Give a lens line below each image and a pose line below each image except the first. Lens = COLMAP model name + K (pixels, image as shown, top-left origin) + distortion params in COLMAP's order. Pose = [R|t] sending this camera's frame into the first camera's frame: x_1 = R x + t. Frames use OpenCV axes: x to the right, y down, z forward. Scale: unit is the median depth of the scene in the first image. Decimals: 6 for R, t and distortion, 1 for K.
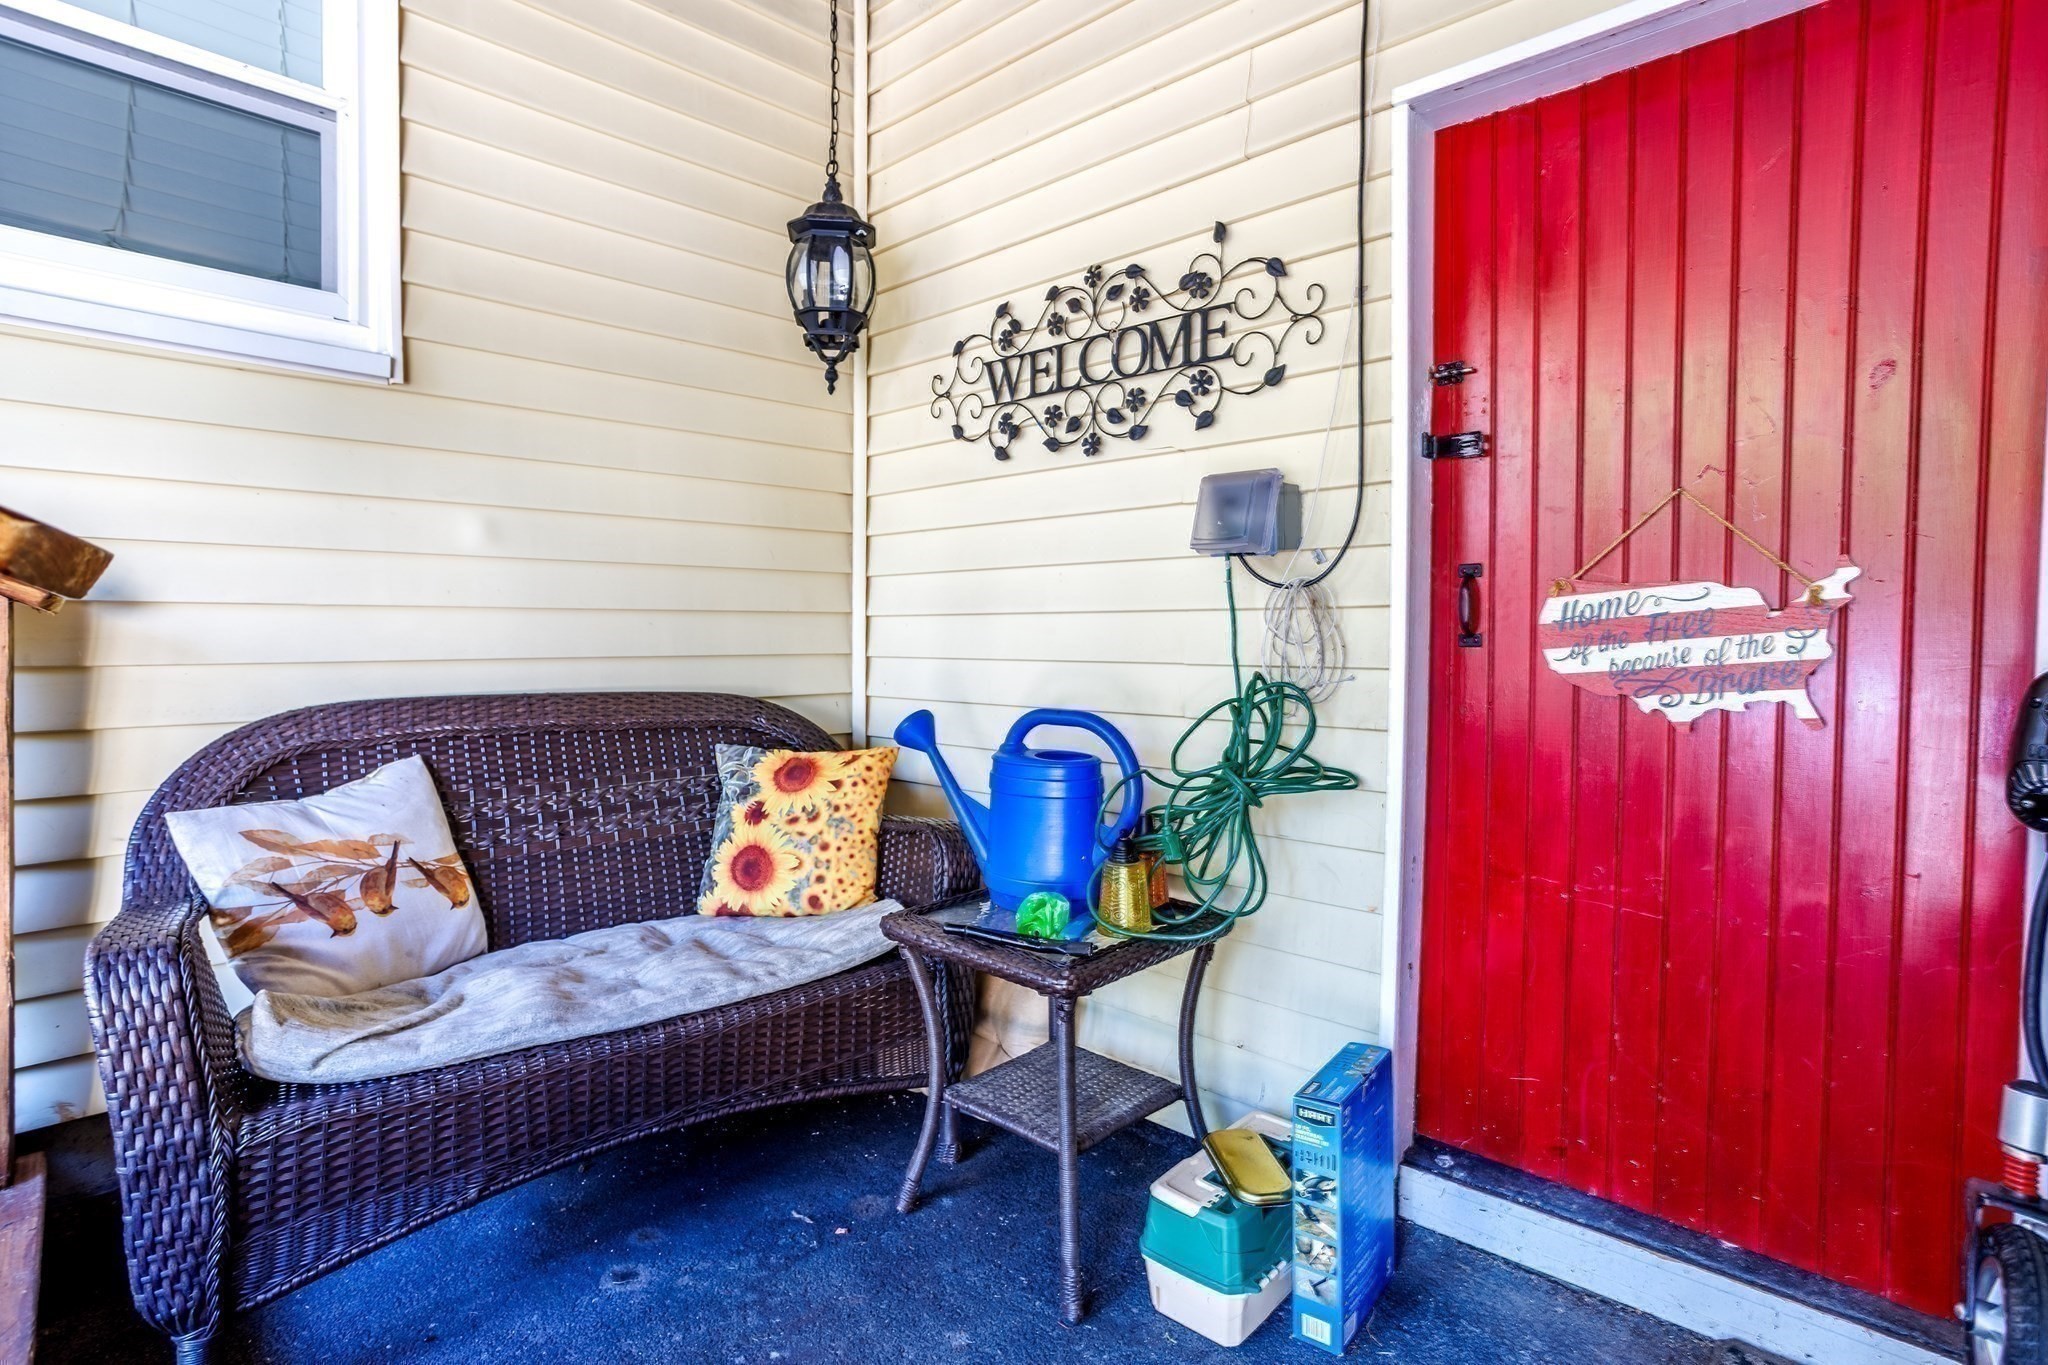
lens RADIAL K [[1059.3, 0, 1023.6], [0, 1059.3, 644.0], [0, 0, 1]] dist [-0.074847, 0.056484]
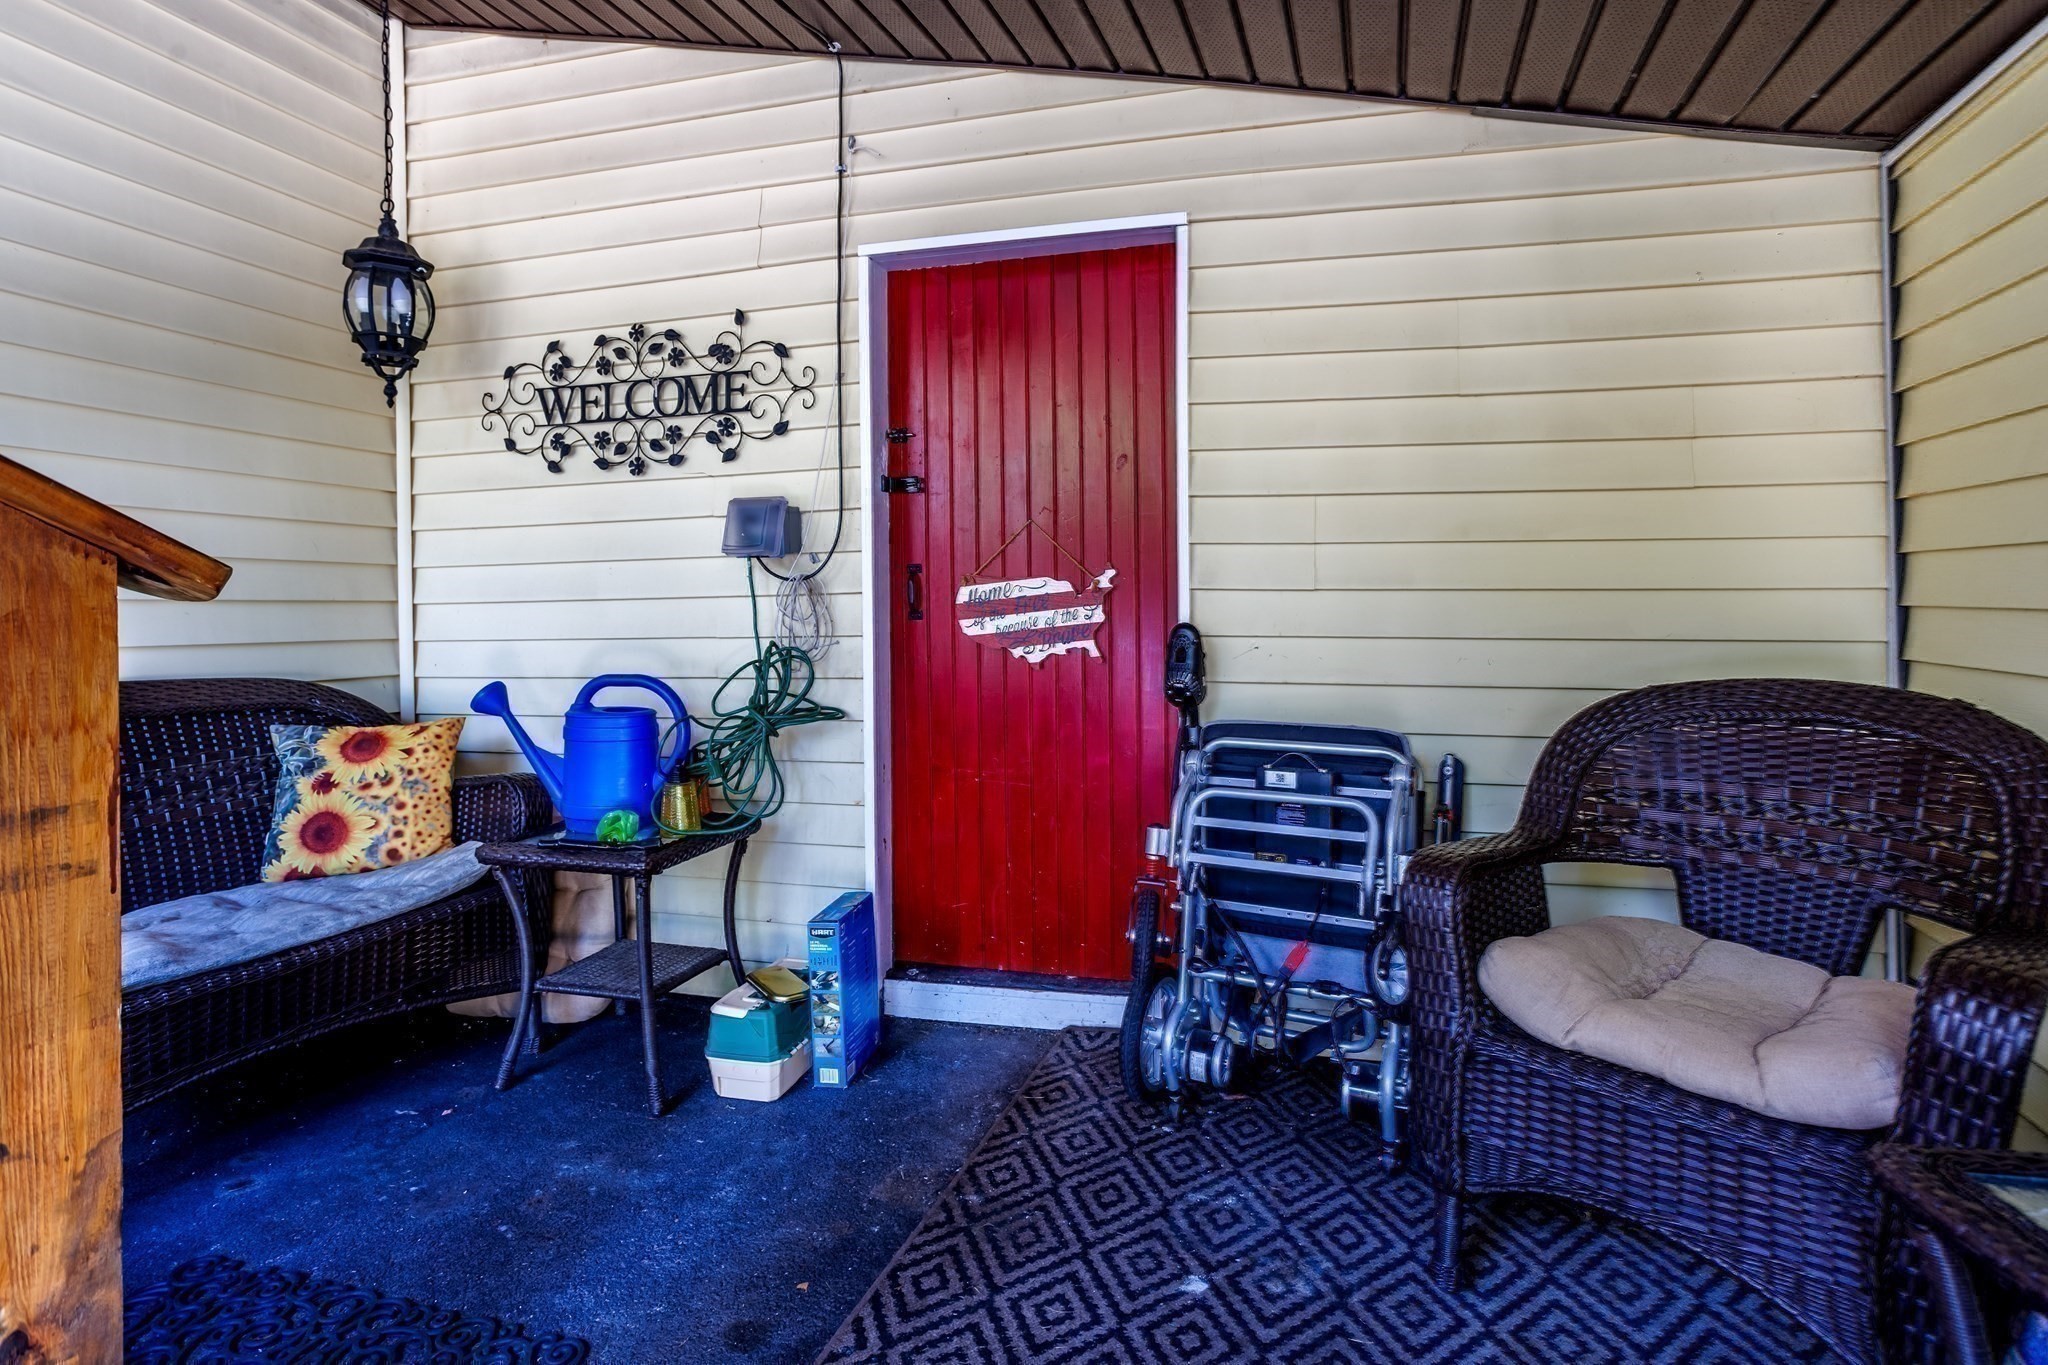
lens RADIAL K [[1059.3, 0, 1023.6], [0, 1059.3, 644.0], [0, 0, 1]] dist [-0.074847, 0.056484]
pose [[0.895869, -0.027331, 0.443476, -0.096566], [0.020233, 0.999580, 0.020729, 0.008413], [-0.443856, -0.009597, 0.896047, -0.384946]]
